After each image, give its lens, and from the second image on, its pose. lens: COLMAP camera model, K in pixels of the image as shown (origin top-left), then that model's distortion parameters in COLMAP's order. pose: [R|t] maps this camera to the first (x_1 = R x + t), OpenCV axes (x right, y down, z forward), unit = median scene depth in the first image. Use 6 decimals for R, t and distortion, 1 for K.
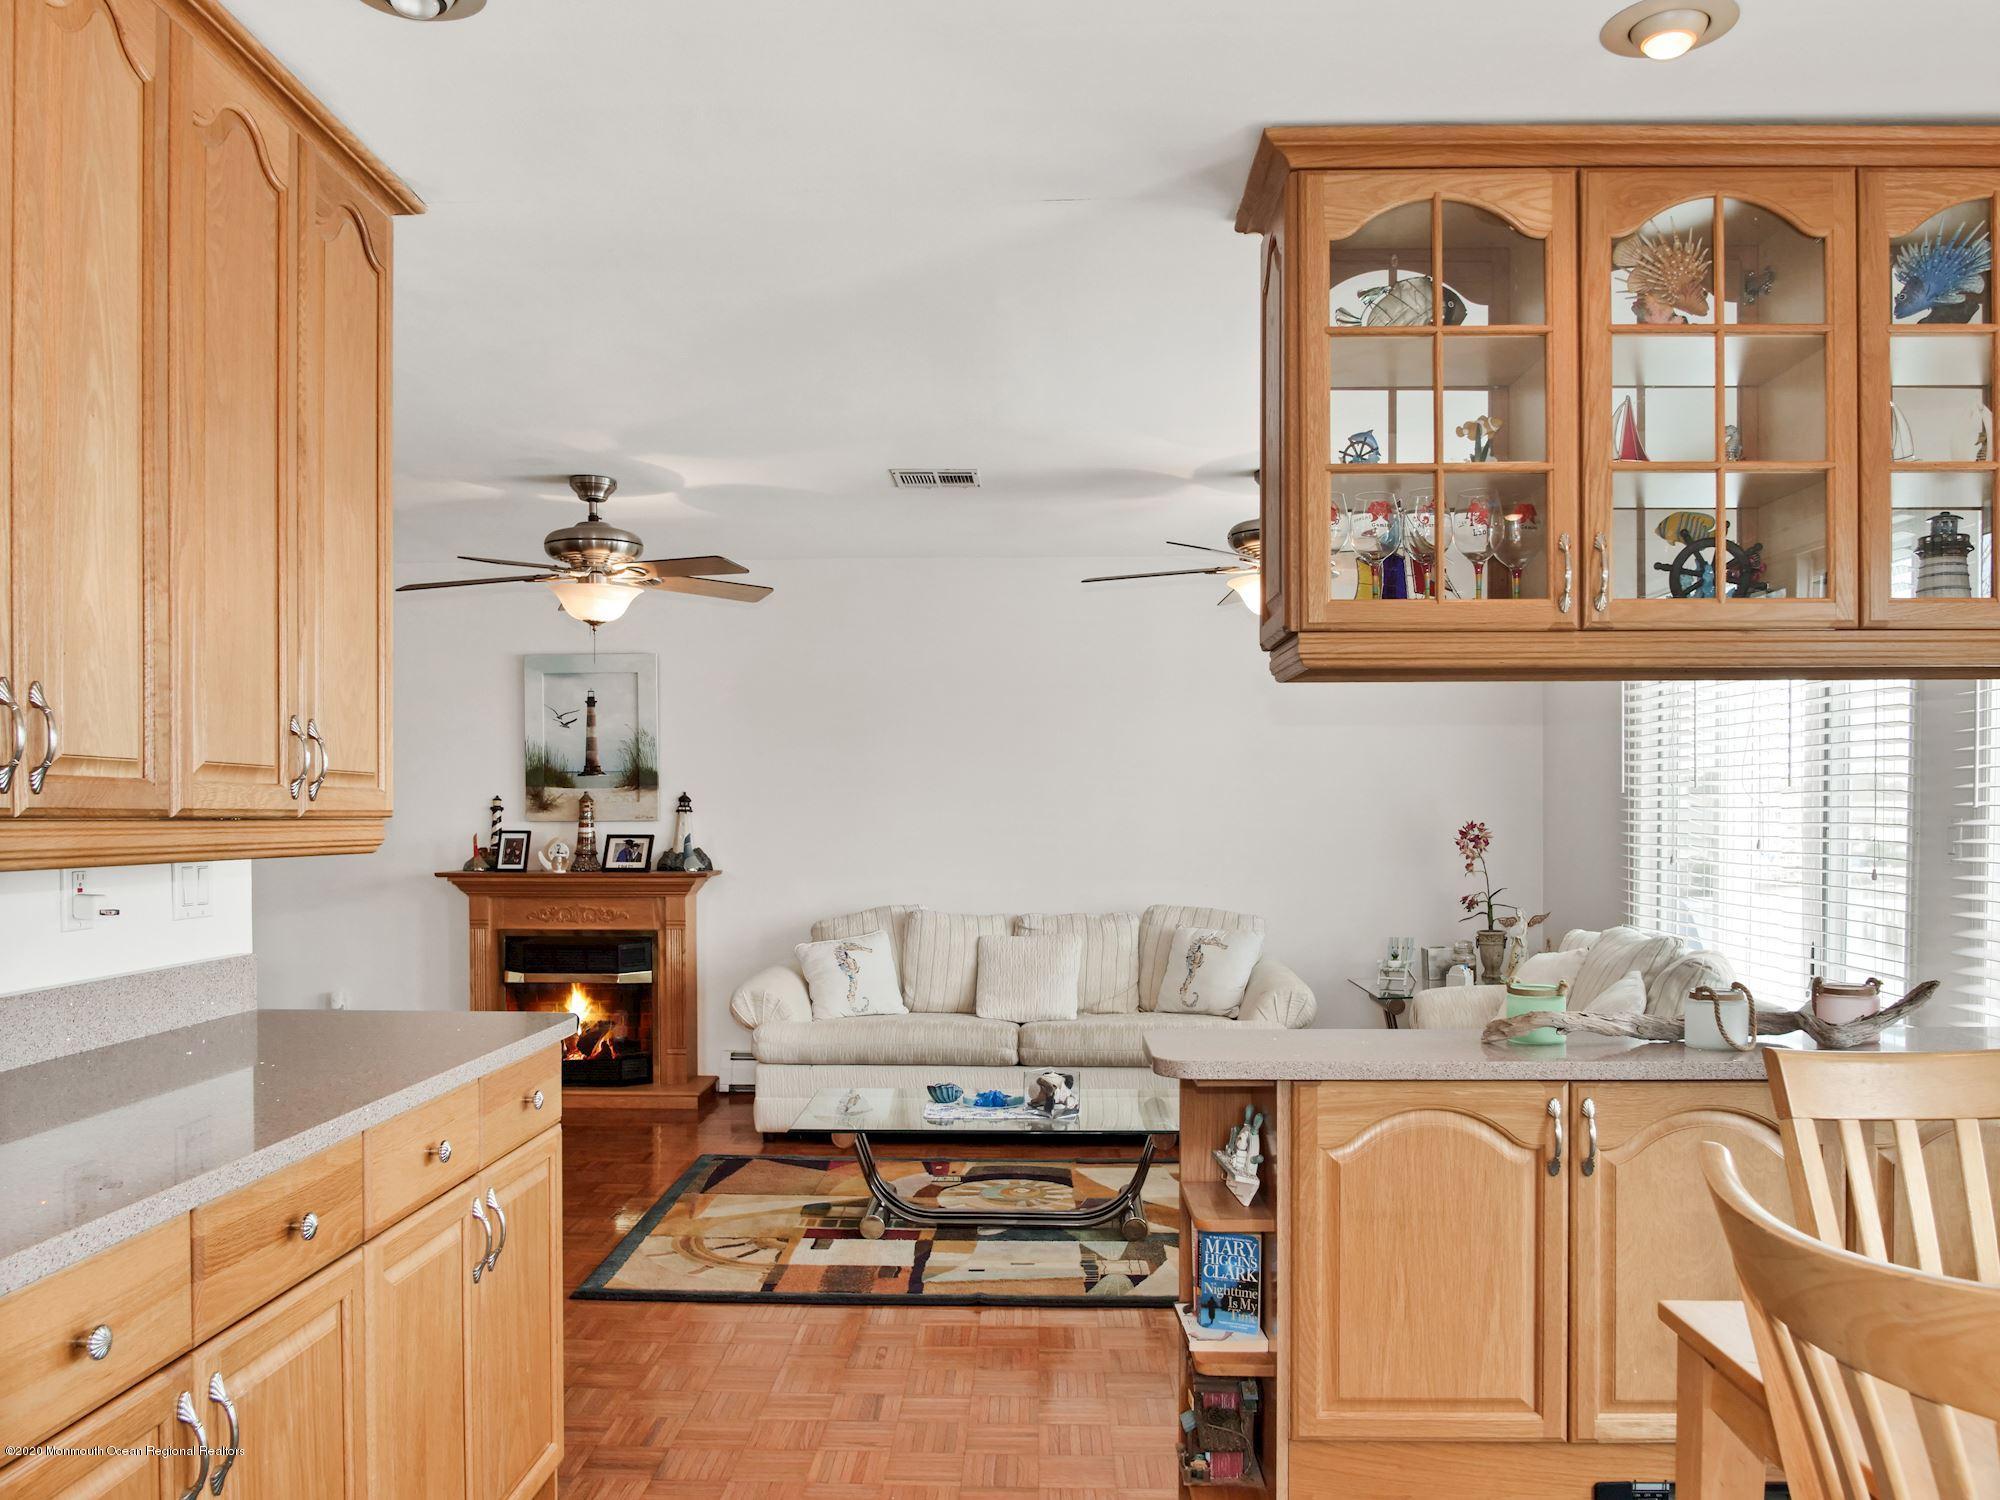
lens RADIAL K [[1470.9, 0, 1003.2], [0, 1470.9, 856.1], [0, 0, 1]] dist [-0.030551, 0.006761]
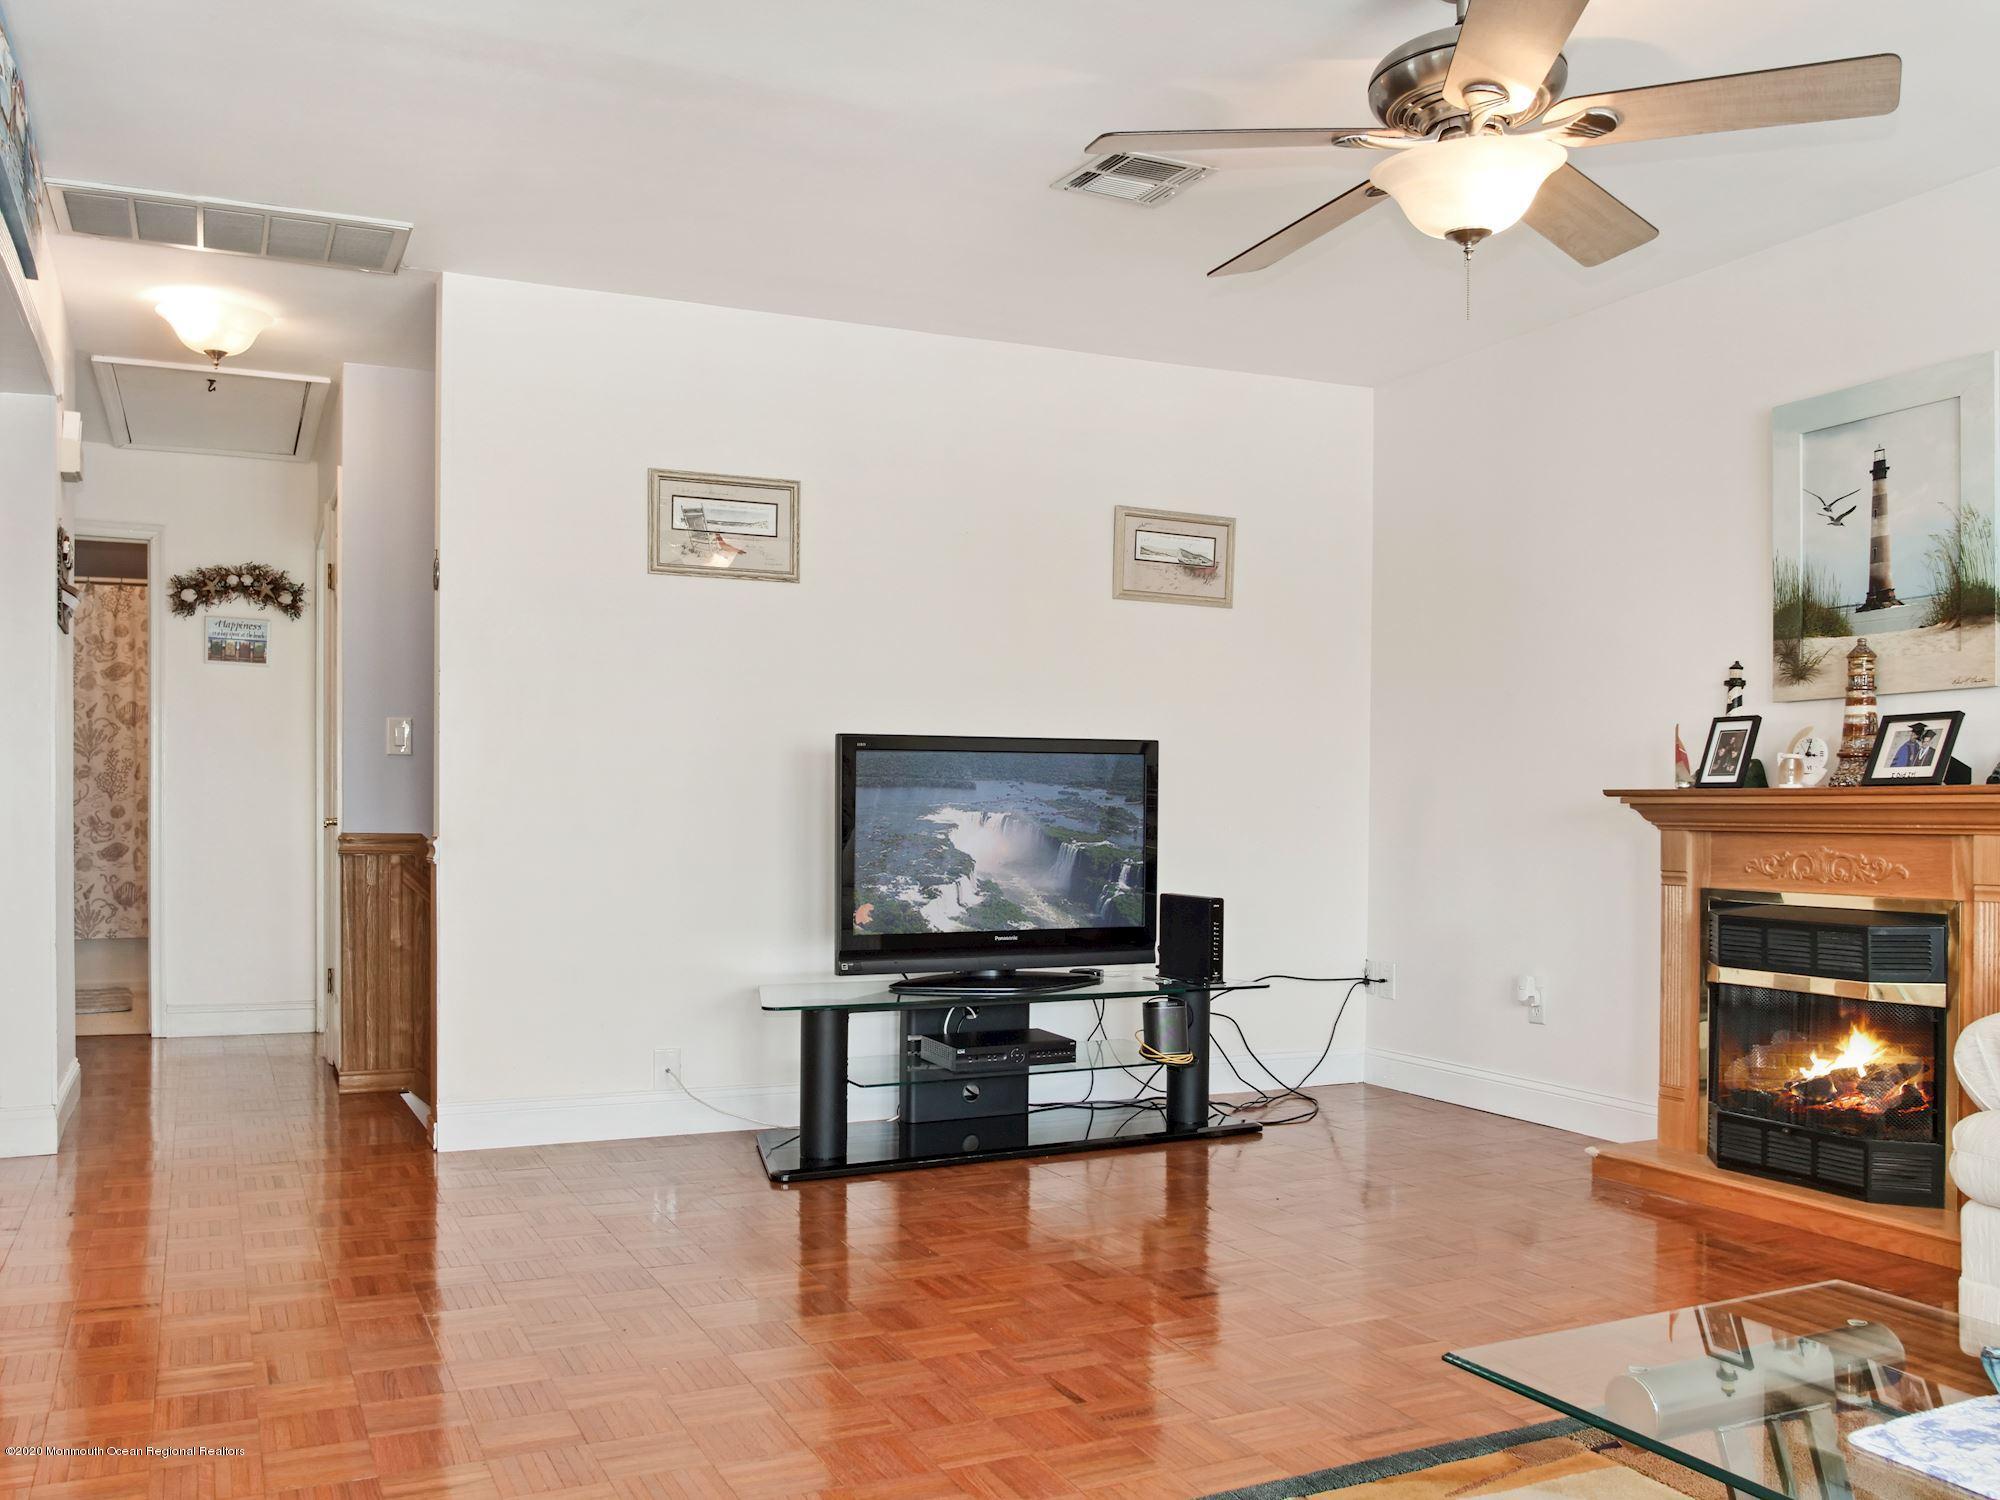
lens RADIAL K [[1713.8, 0, 1049.3], [0, 1713.8, 860.1], [0, 0, 1]] dist [-0.033083, 0.000882]
pose [[0.467863, 0.024230, -0.883469, 0.127556], [-0.027054, 0.999548, 0.013086, 0.036930], [0.883387, 0.017779, 0.468307, 0.458935]]
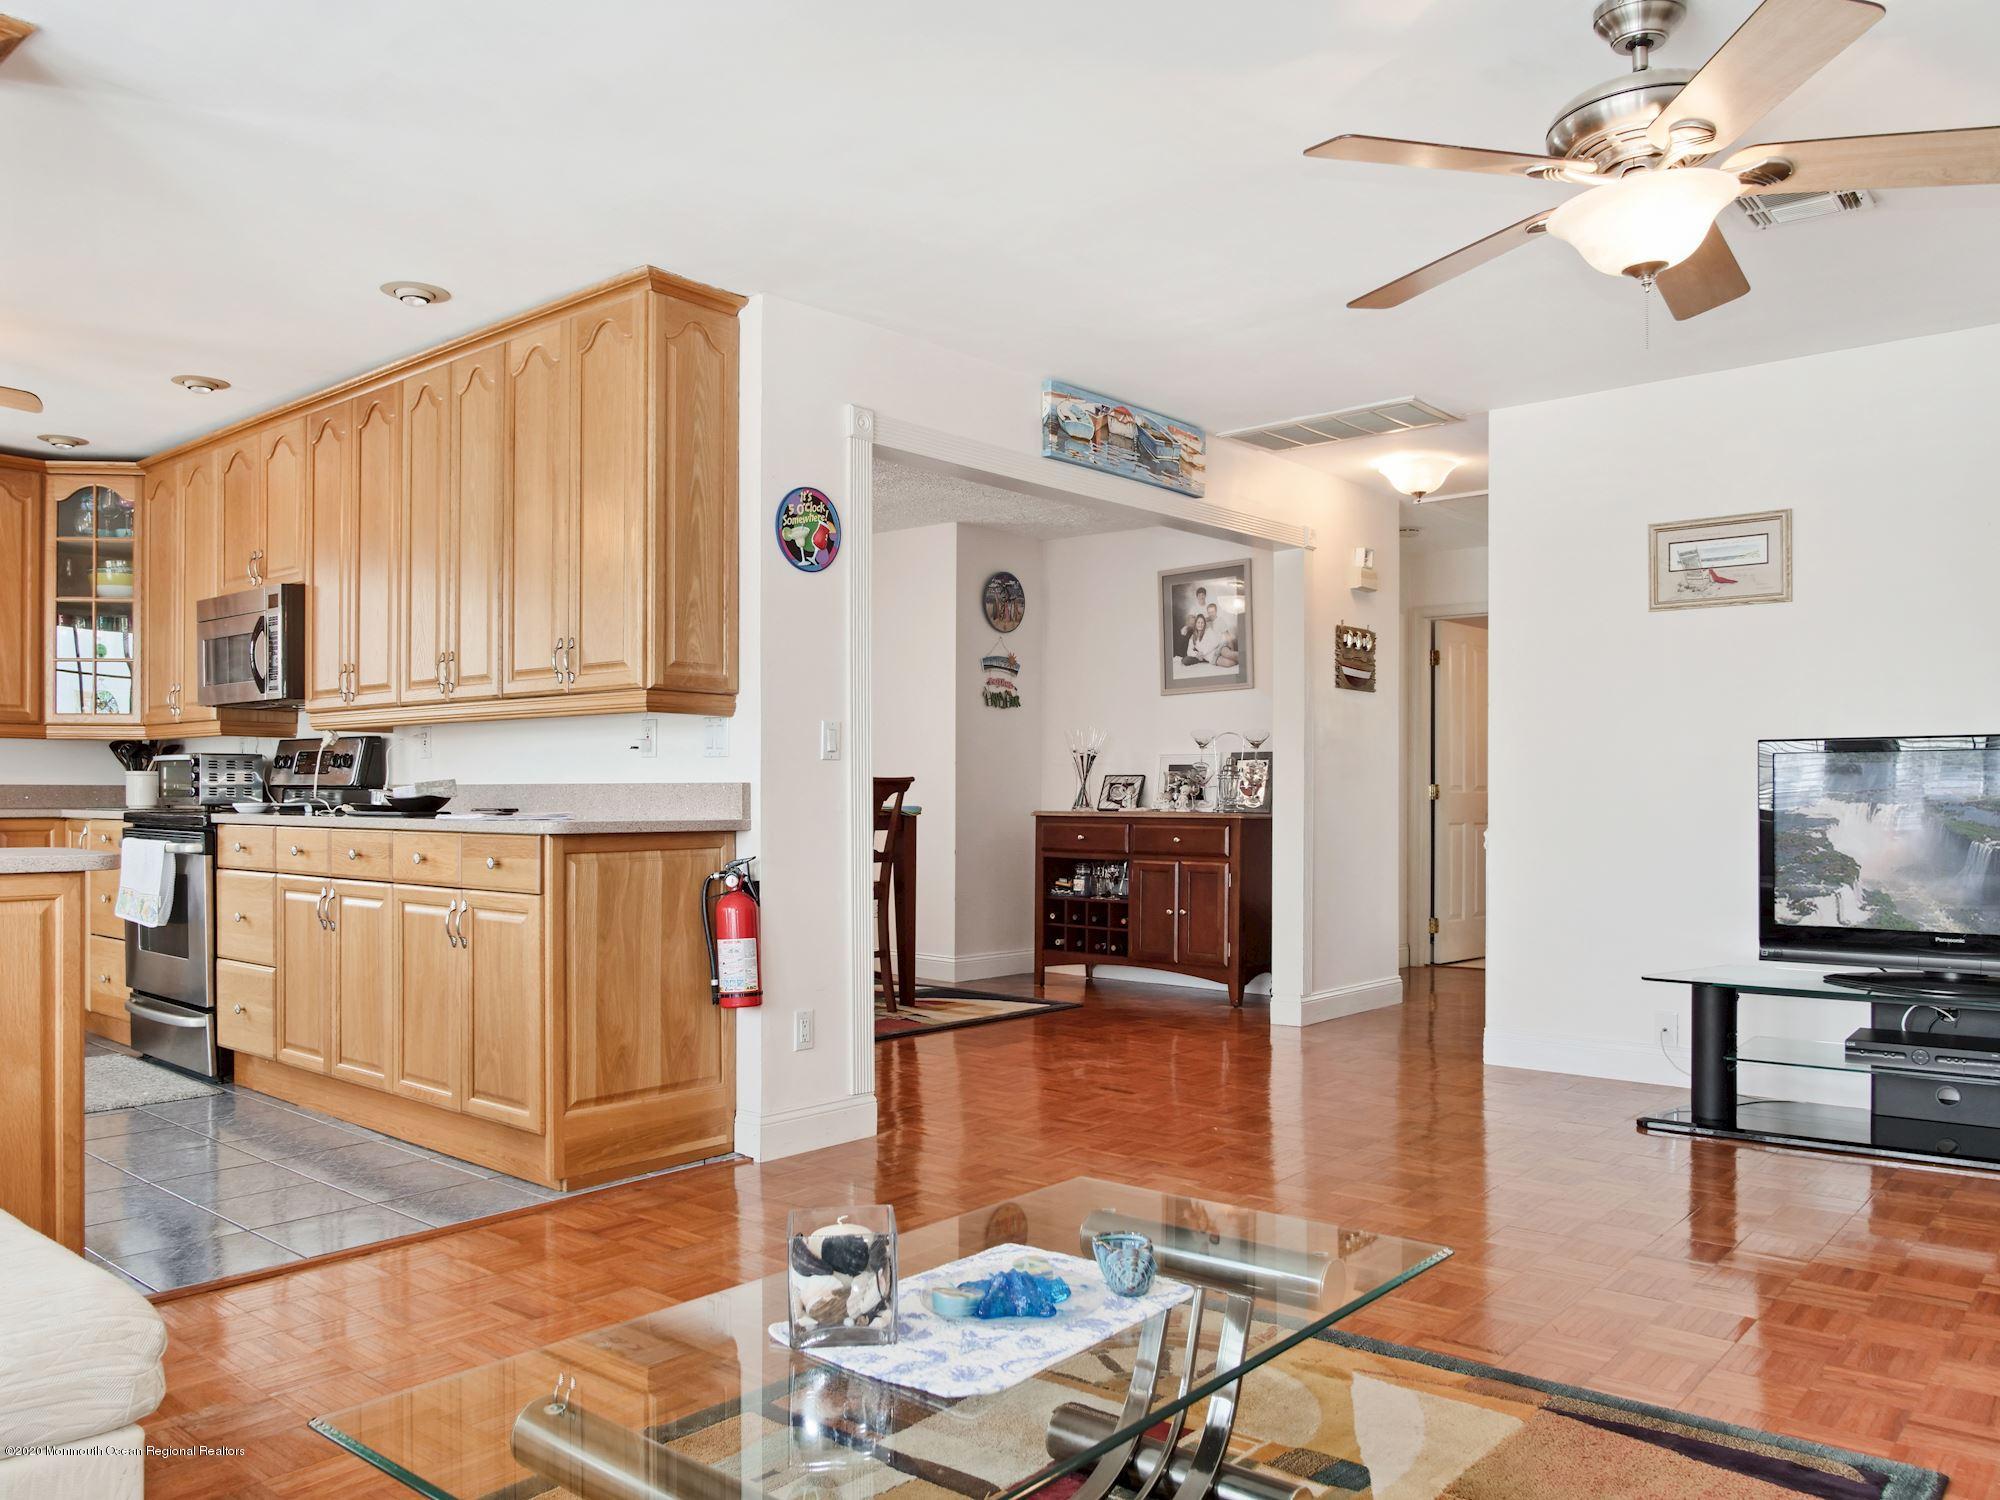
lens RADIAL K [[1470.9, 0, 1031.0], [0, 1470.9, 790.5], [0, 0, 1]] dist [-0.030551, 0.006761]
pose [[-0.614482, -0.003840, -0.788922, 0.188698], [-0.025101, 0.999577, 0.014685, 0.017375], [0.788532, 0.028826, -0.614318, 0.866899]]
